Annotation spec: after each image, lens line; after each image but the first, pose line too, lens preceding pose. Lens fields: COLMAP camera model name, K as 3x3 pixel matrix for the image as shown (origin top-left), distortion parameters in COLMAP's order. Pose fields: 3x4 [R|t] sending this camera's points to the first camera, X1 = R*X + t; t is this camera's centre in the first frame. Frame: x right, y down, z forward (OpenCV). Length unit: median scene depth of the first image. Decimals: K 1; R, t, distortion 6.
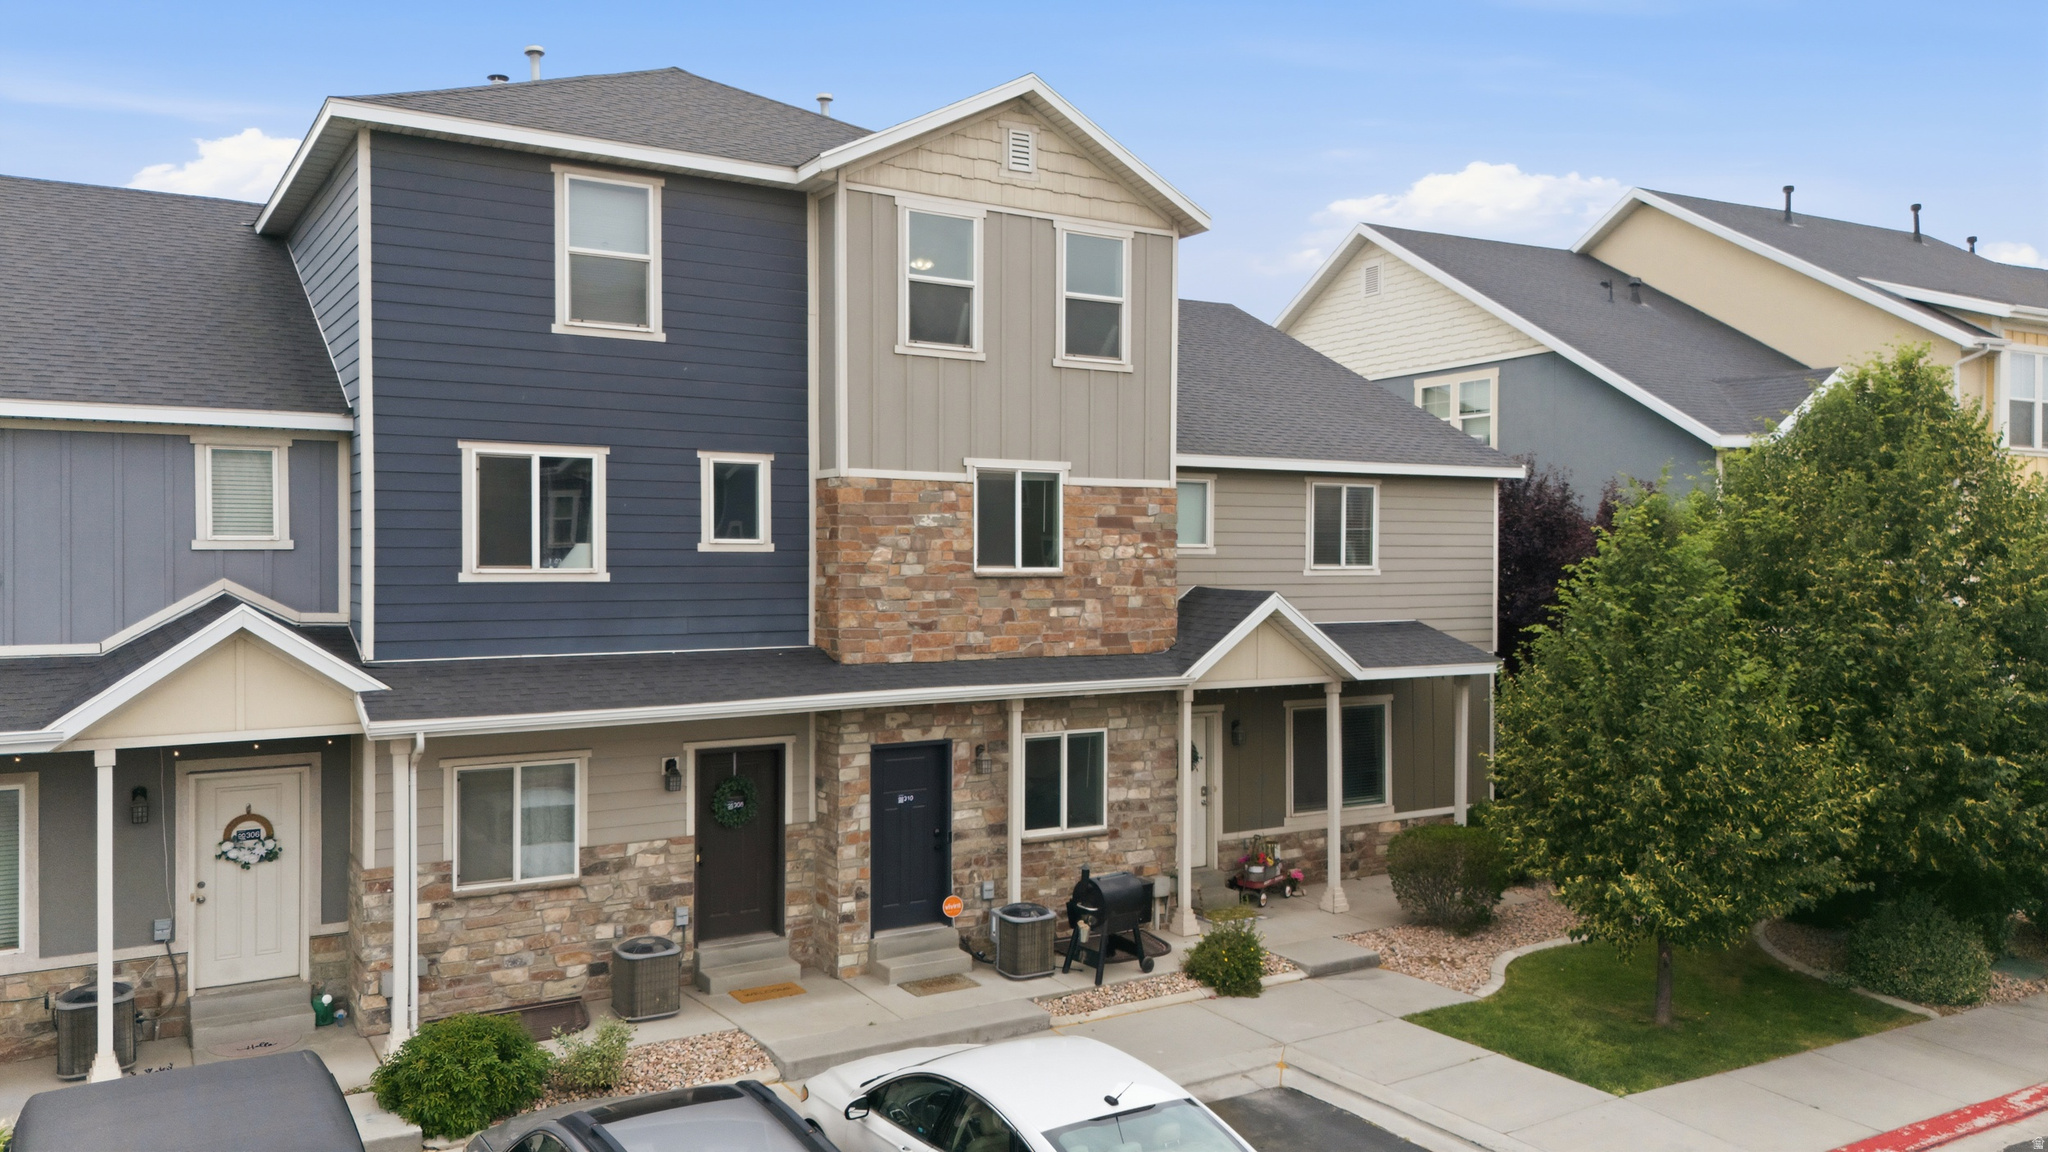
lens RADIAL K [[1511.0, 0, 1024.0], [0, 1511.0, 576.0], [0, 0, 1]] dist [0.056157, -0.059630]
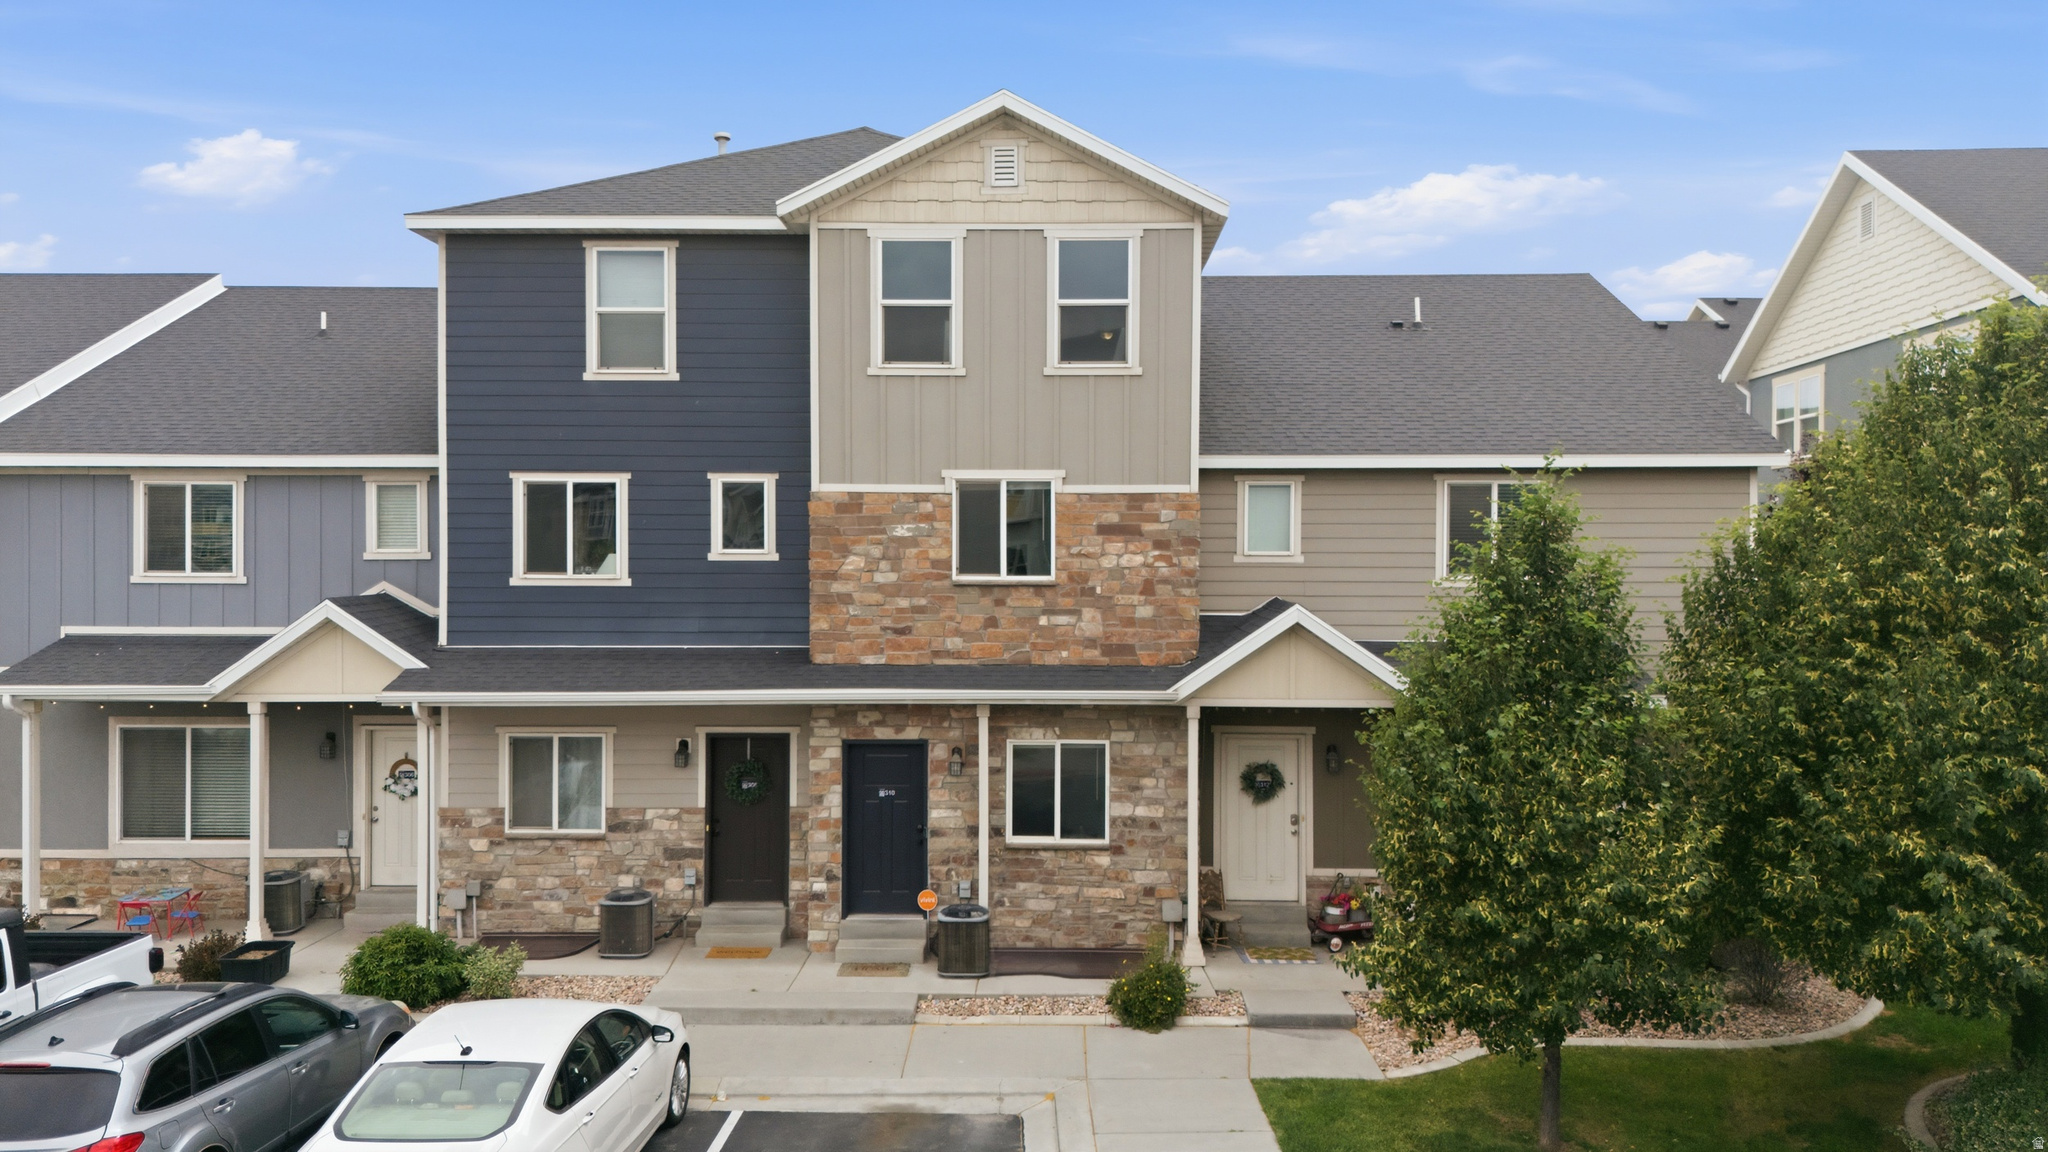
lens RADIAL K [[1511.0, 0, 1024.0], [0, 1511.0, 576.0], [0, 0, 1]] dist [0.056157, -0.059630]
pose [[0.837534, 0.004097, -0.546370, 0.590629], [-0.007428, 0.999965, -0.003889, -0.001670], [0.546335, 0.007316, 0.837535, 0.164050]]
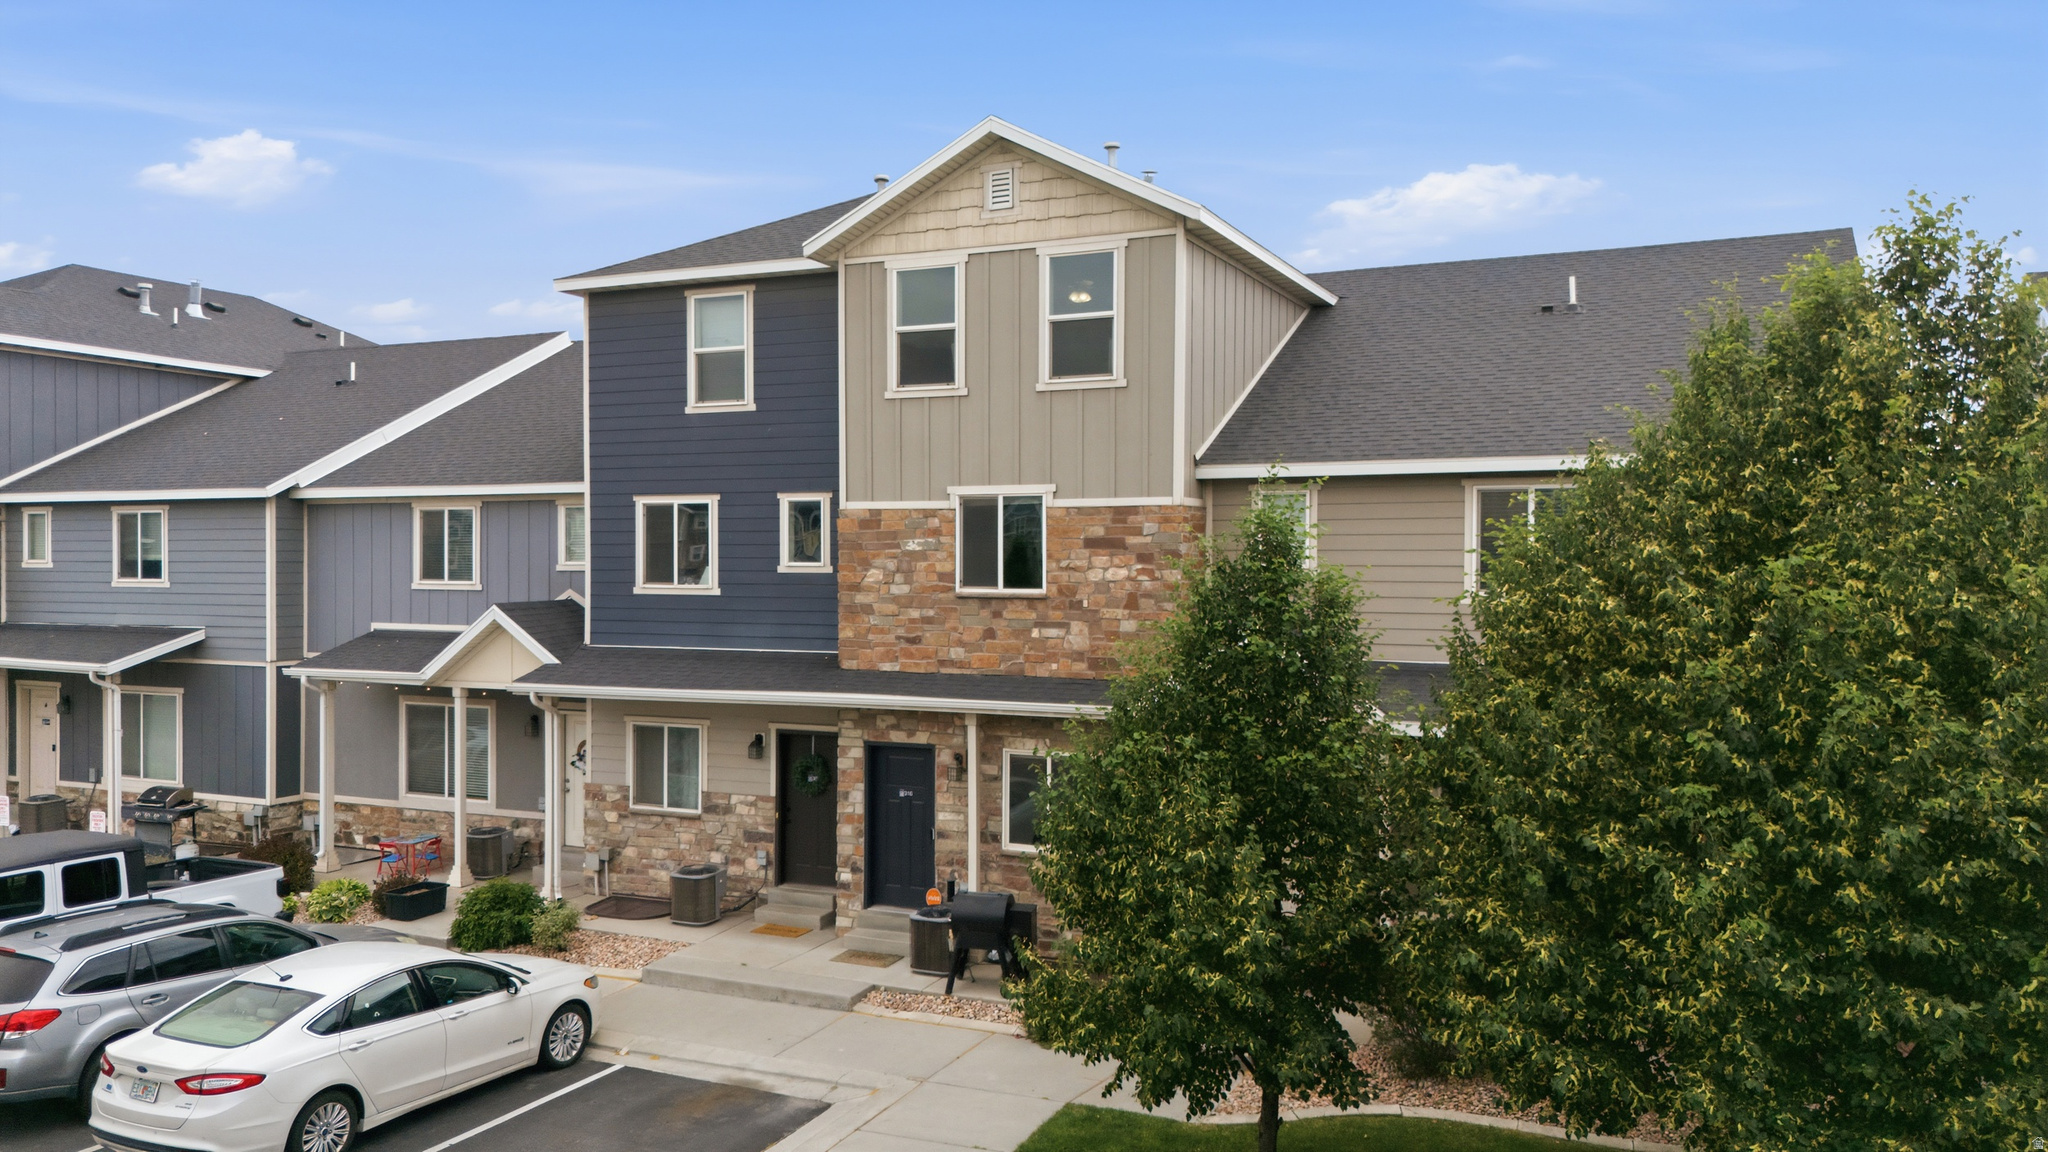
lens RADIAL K [[1511.0, 0, 1024.0], [0, 1511.0, 576.0], [0, 0, 1]] dist [0.056157, -0.059630]
pose [[0.546450, 0.006522, -0.837466, 0.920817], [-0.011528, 0.999934, 0.000266, -0.015470], [0.837412, 0.009509, 0.546489, 0.465470]]
